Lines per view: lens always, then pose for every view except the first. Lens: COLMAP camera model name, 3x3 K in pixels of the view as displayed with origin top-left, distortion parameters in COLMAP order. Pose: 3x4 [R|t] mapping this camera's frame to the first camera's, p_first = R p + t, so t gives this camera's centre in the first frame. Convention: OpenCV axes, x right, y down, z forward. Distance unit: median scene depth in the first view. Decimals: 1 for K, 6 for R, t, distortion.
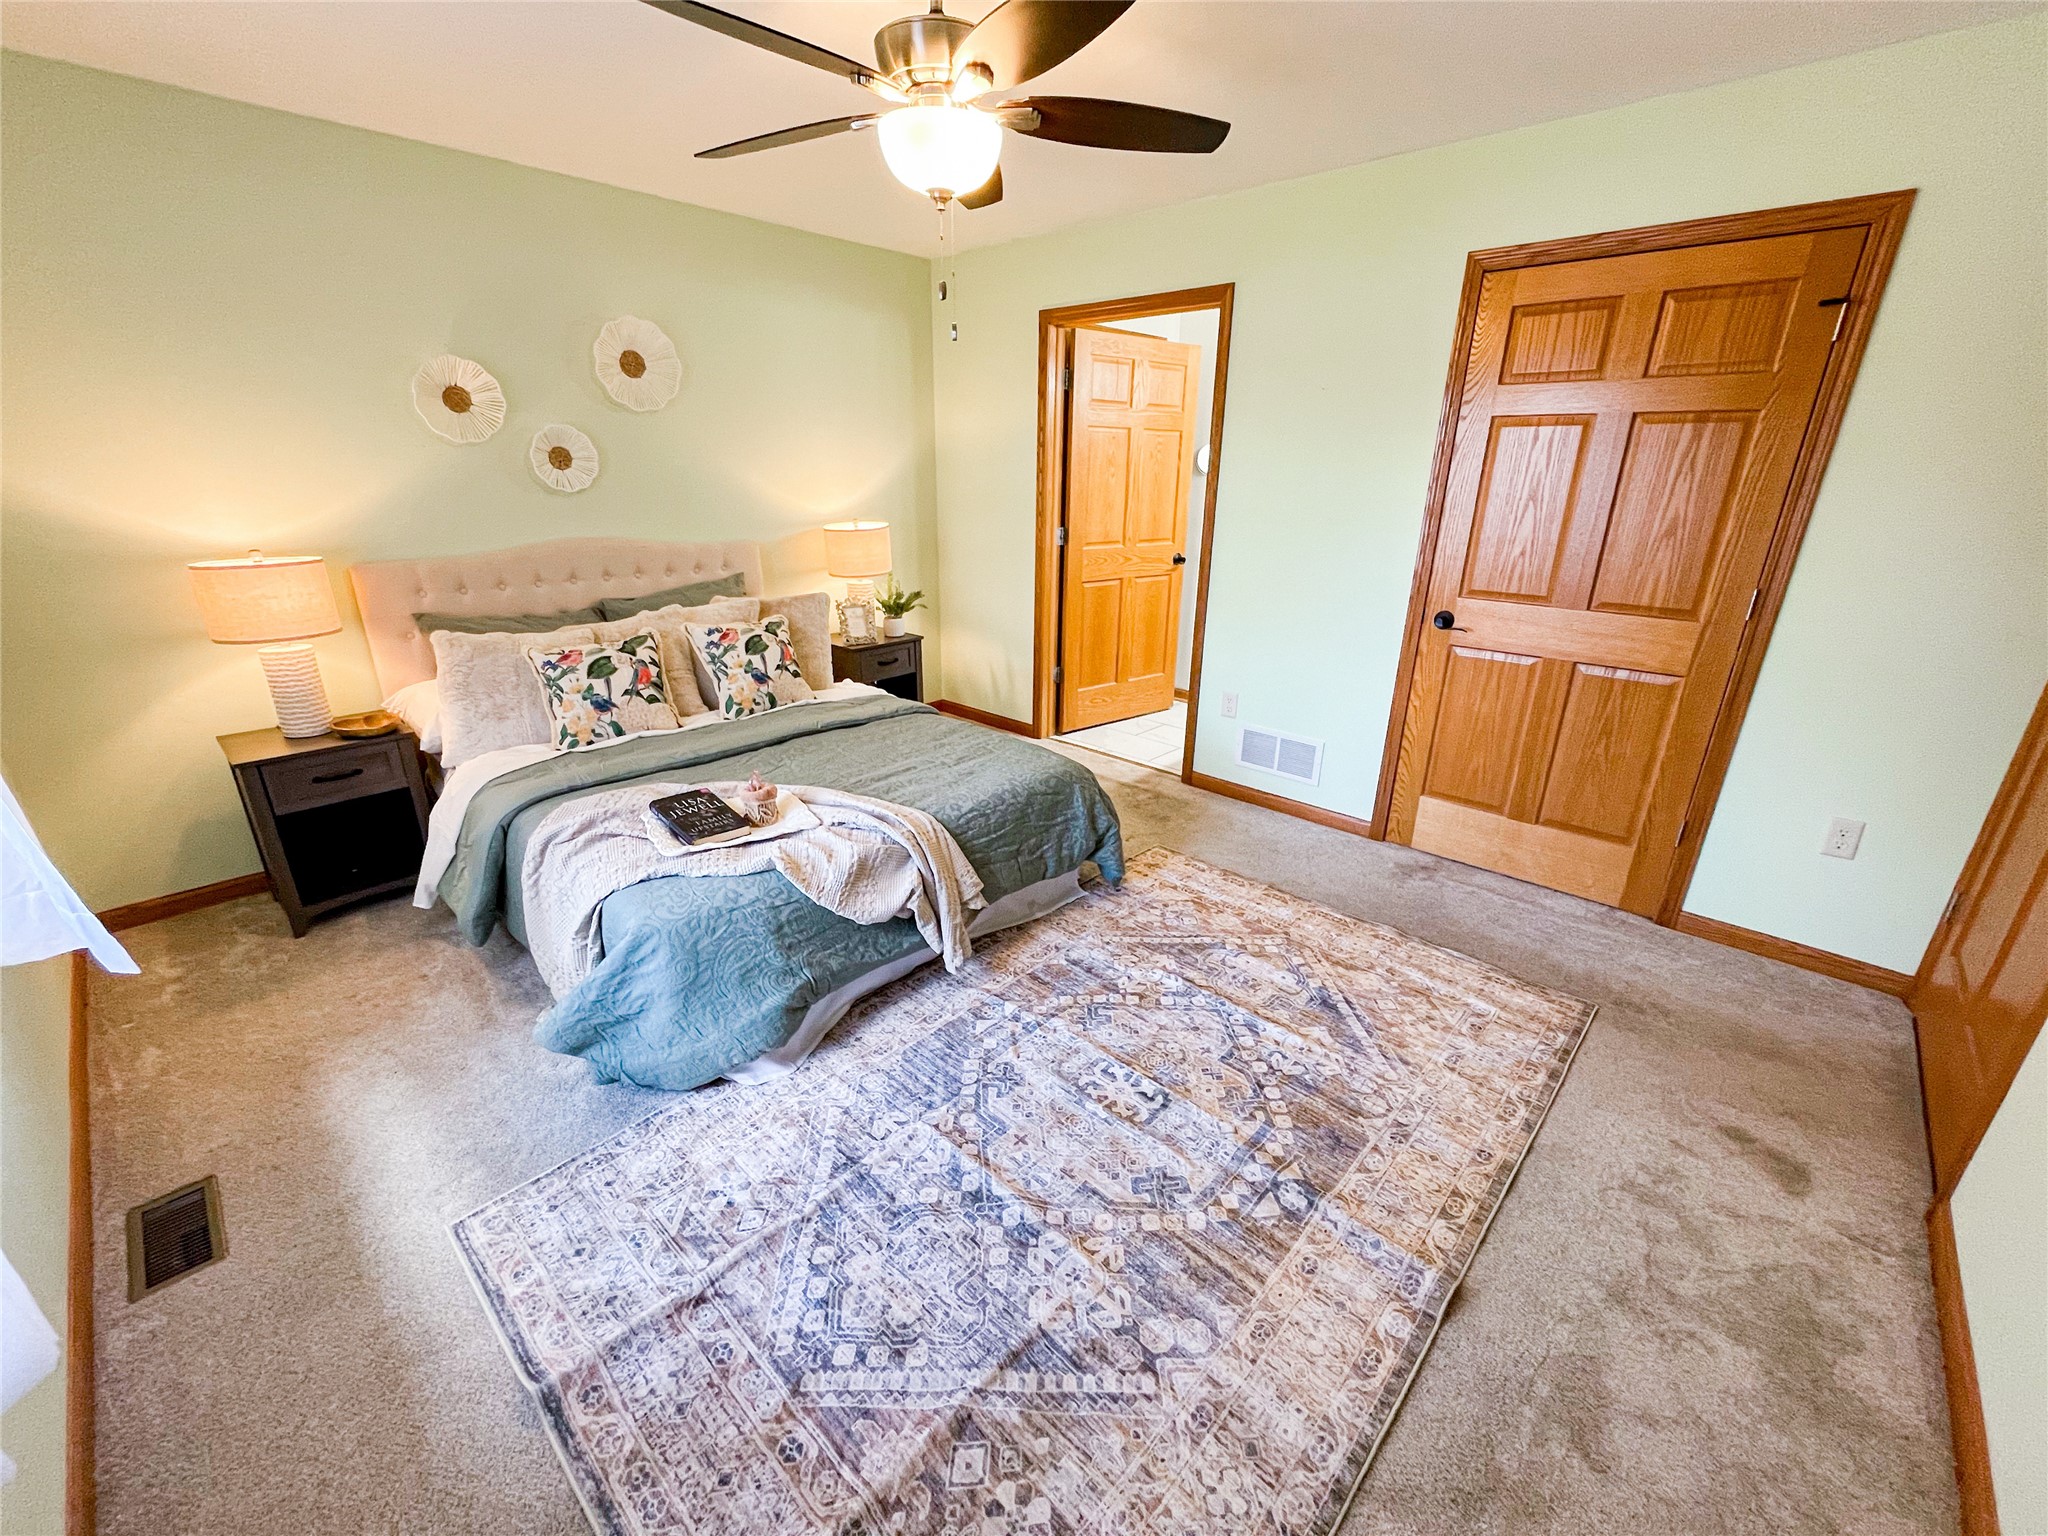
lens RADIAL K [[826.5, 0, 1025.8], [0, 826.5, 772.4], [0, 0, 1]] dist [-0.004495, -0.000533]
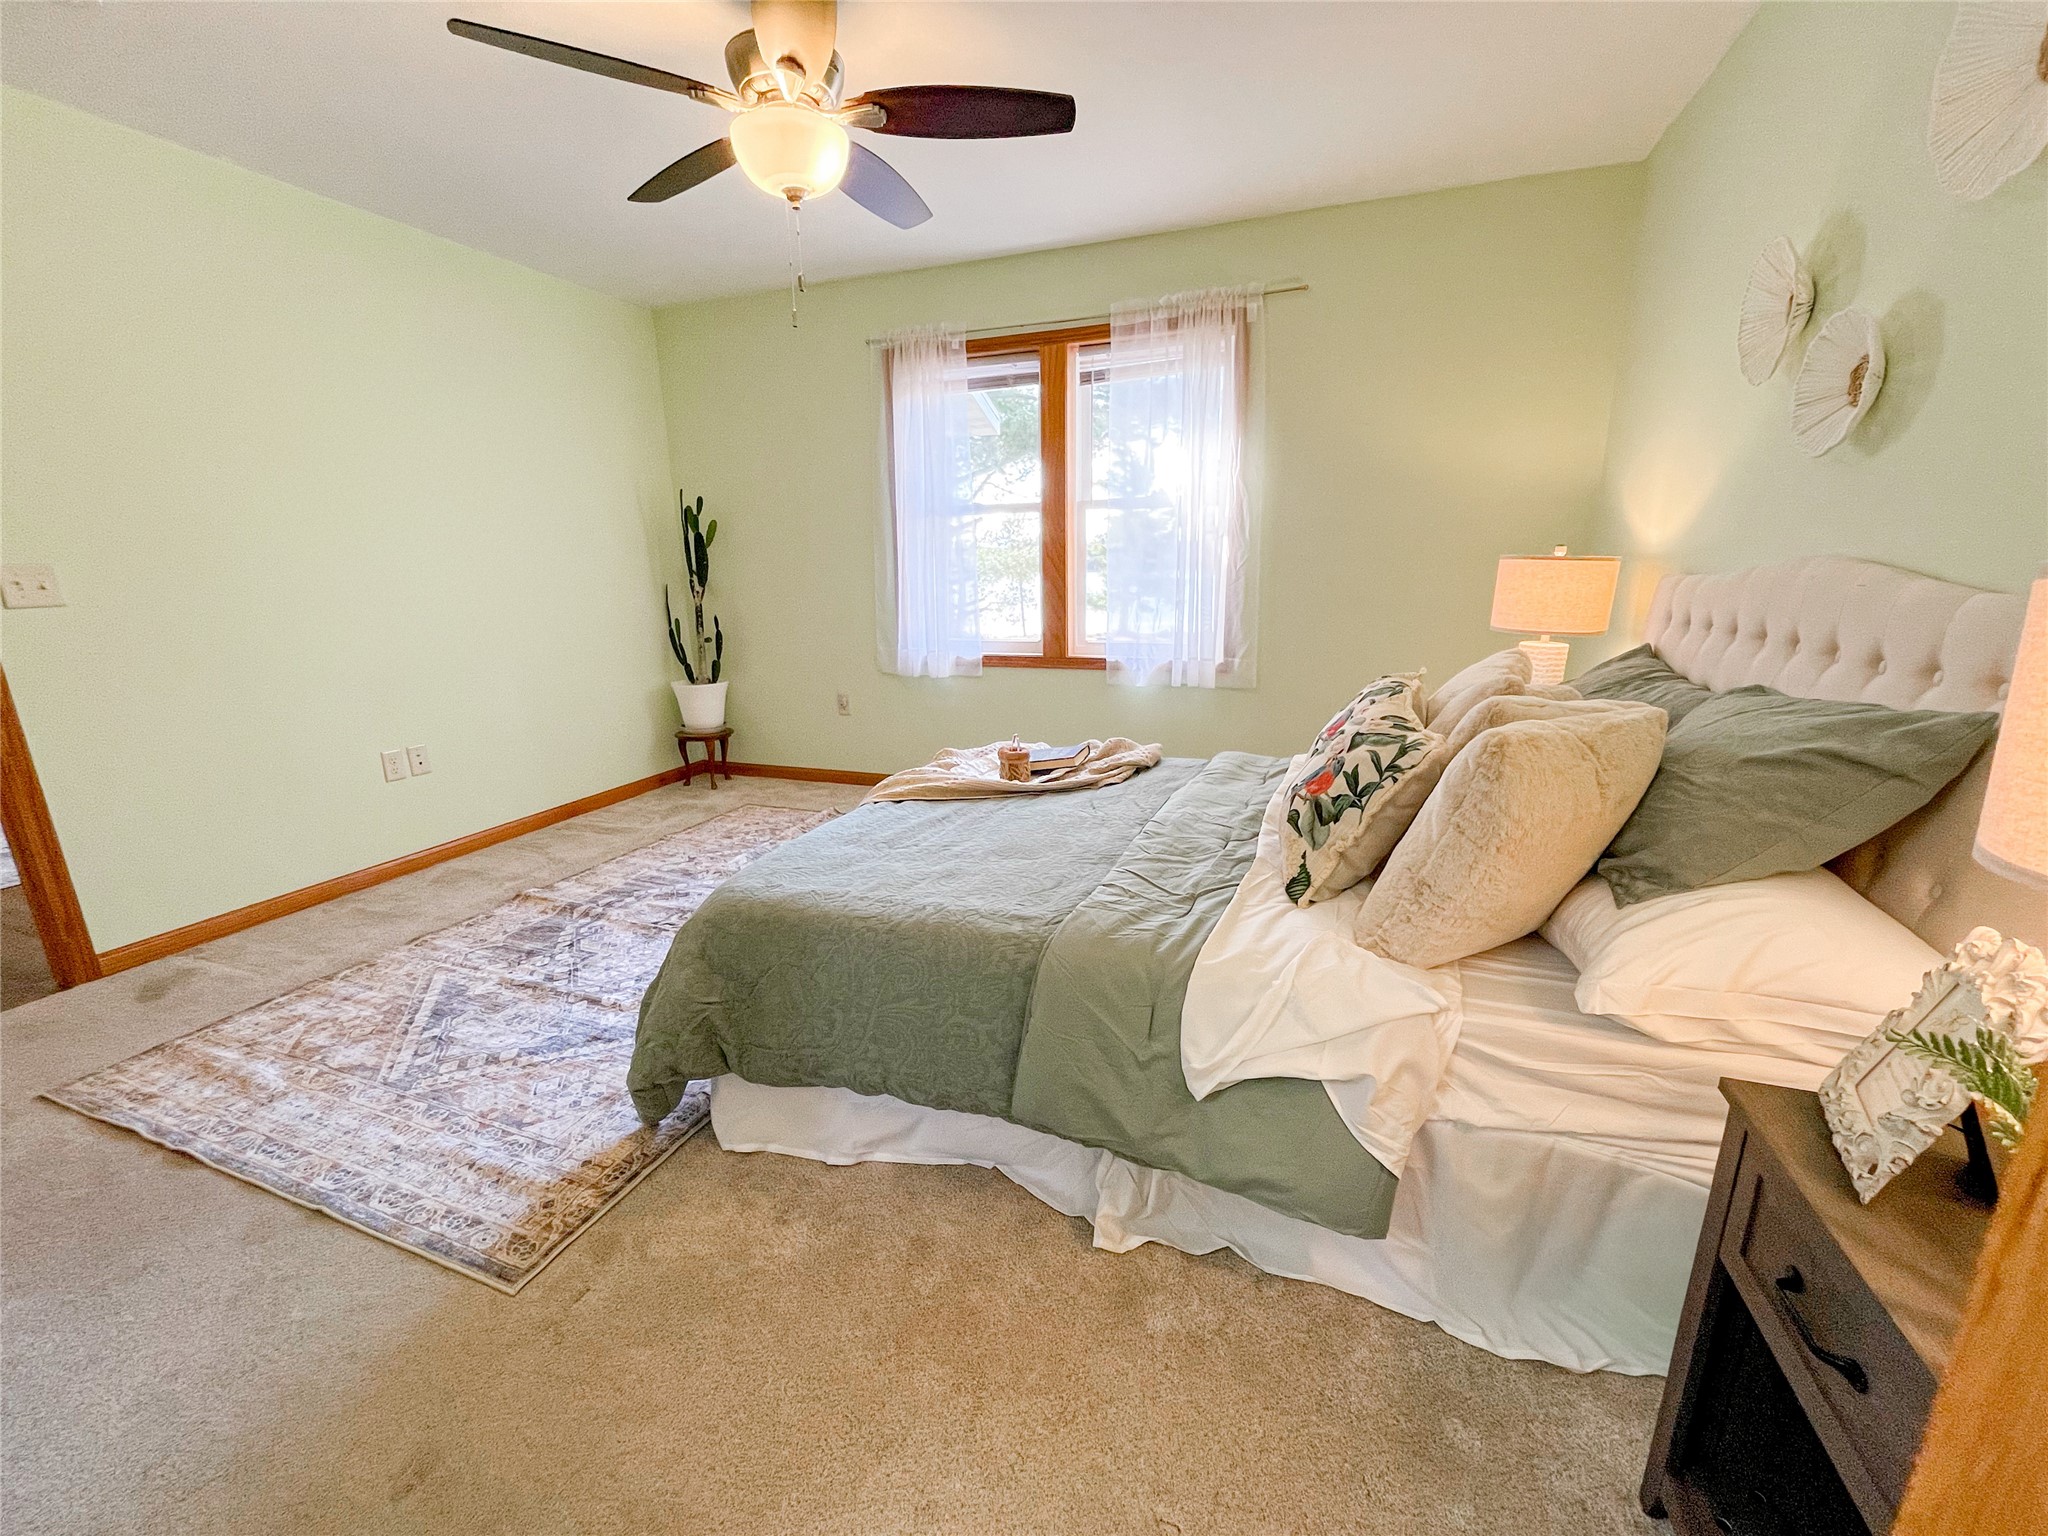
lens RADIAL K [[822.9, 0, 1022.5], [0, 822.9, 767.7], [0, 0, 1]] dist [-0.003839, -0.000508]
pose [[-0.923385, 0.098962, -0.370901, 0.075778], [-0.127600, 0.832135, 0.539695, -0.563178], [0.362048, 0.545673, -0.755753, 1.875673]]
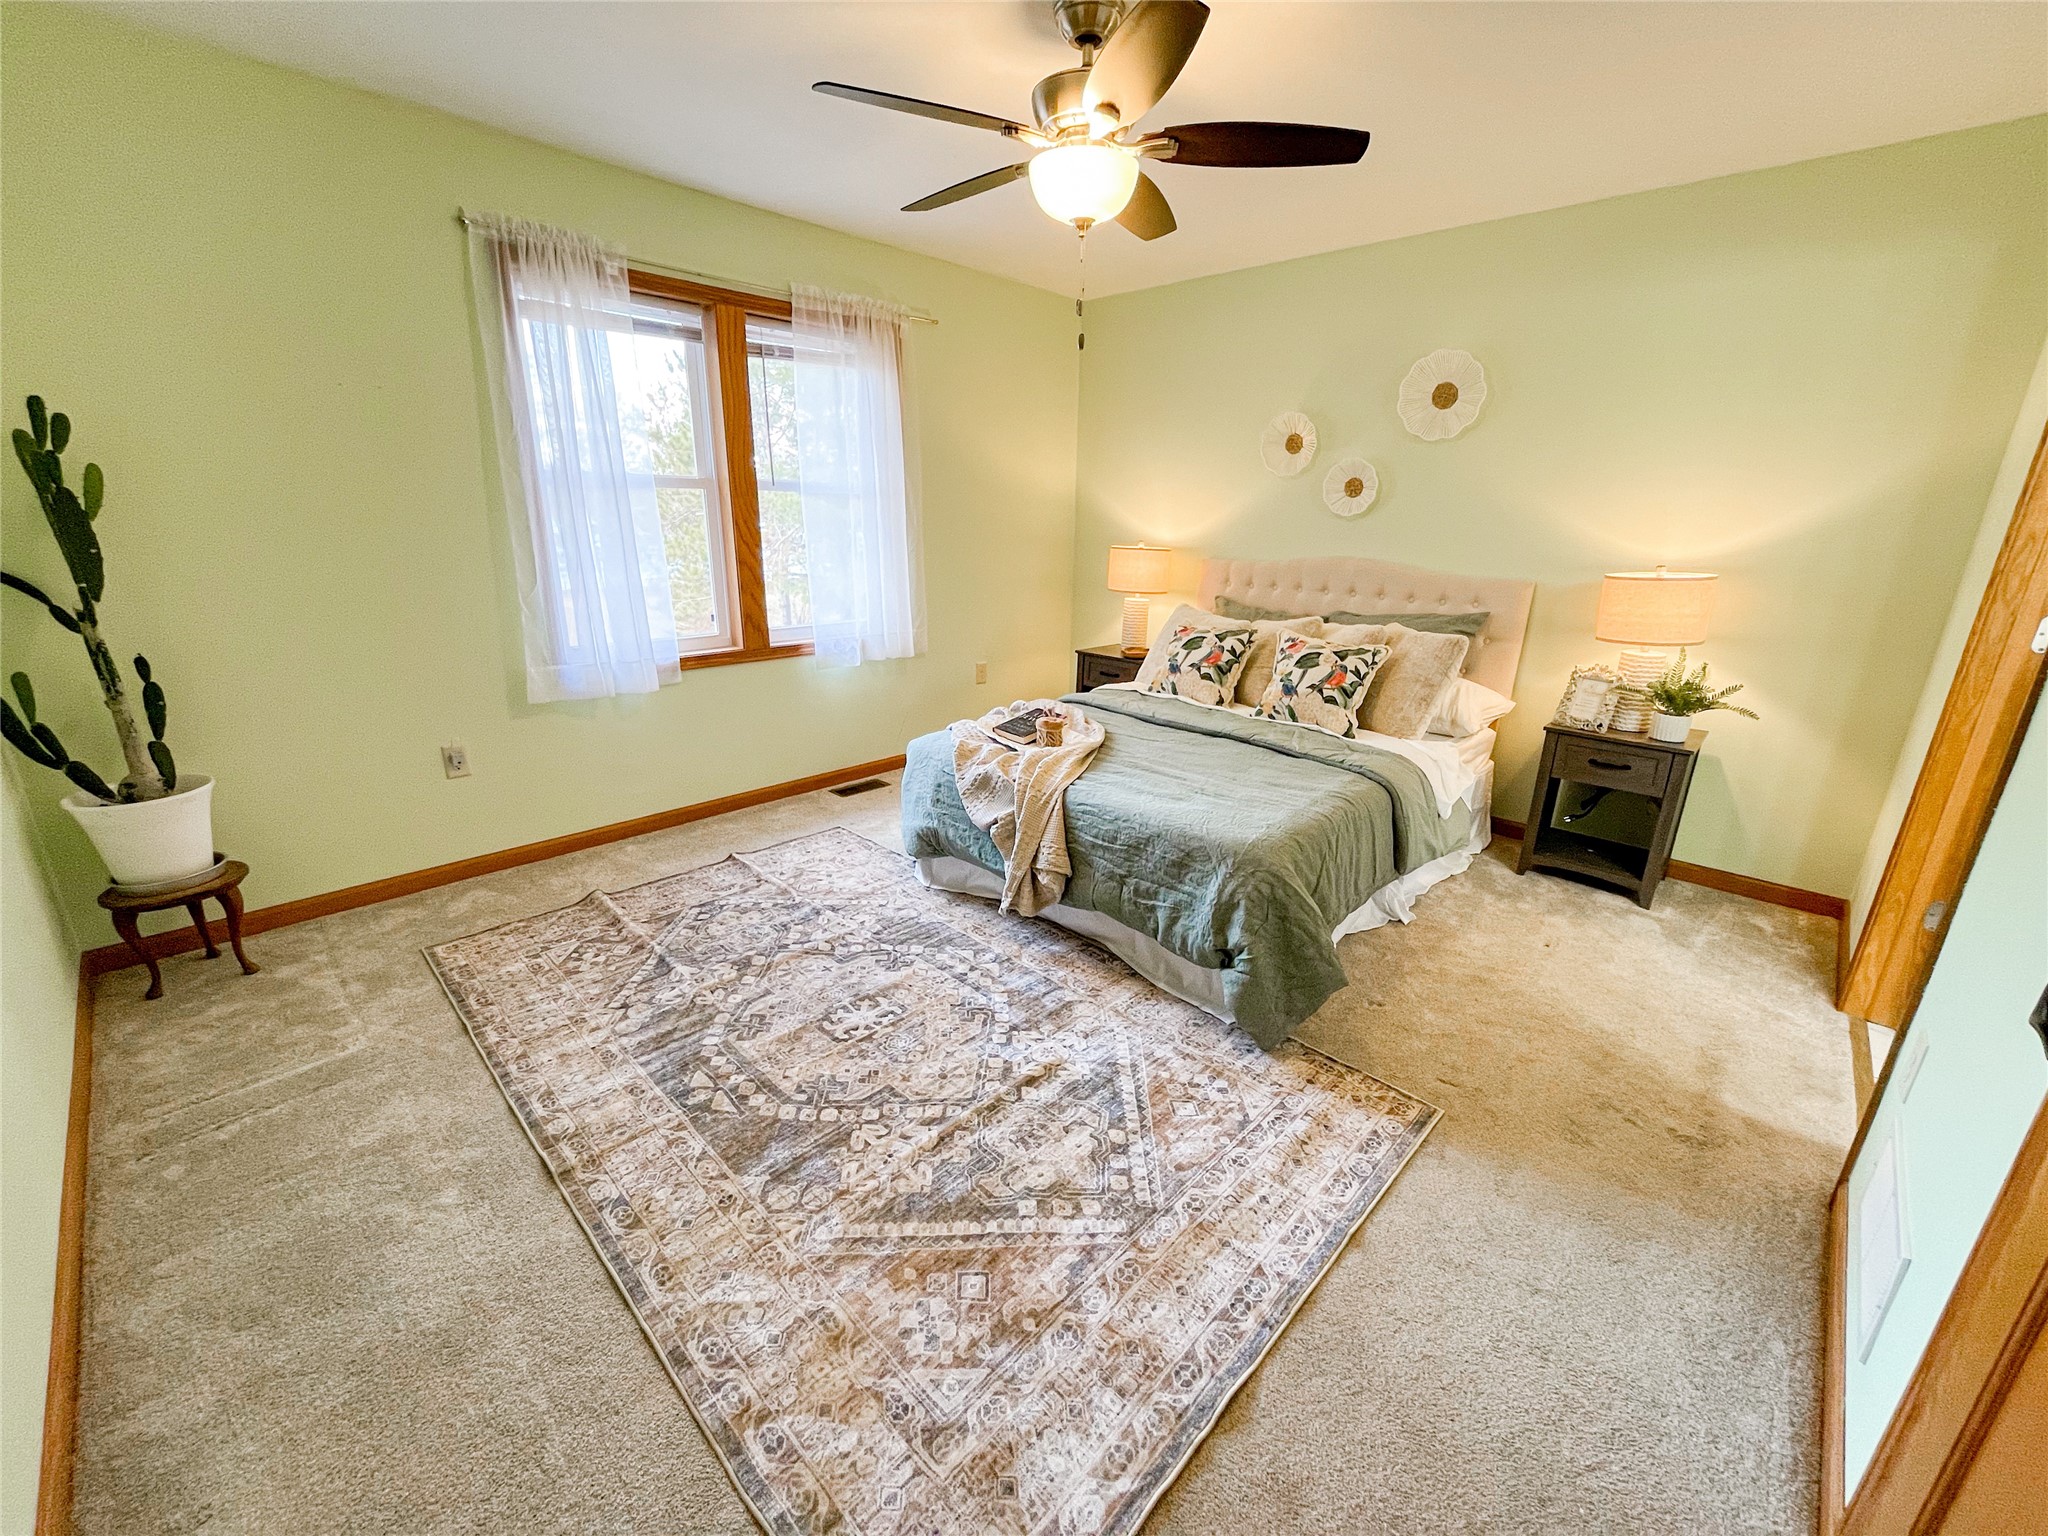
lens RADIAL K [[822.9, 0, 1022.5], [0, 822.9, 767.7], [0, 0, 1]] dist [-0.003839, -0.000508]
pose [[-0.016015, 0.290634, -0.956700, 0.958511], [-0.370146, 0.887122, 0.275693, -0.261465], [0.928836, 0.358534, 0.093369, 0.880893]]
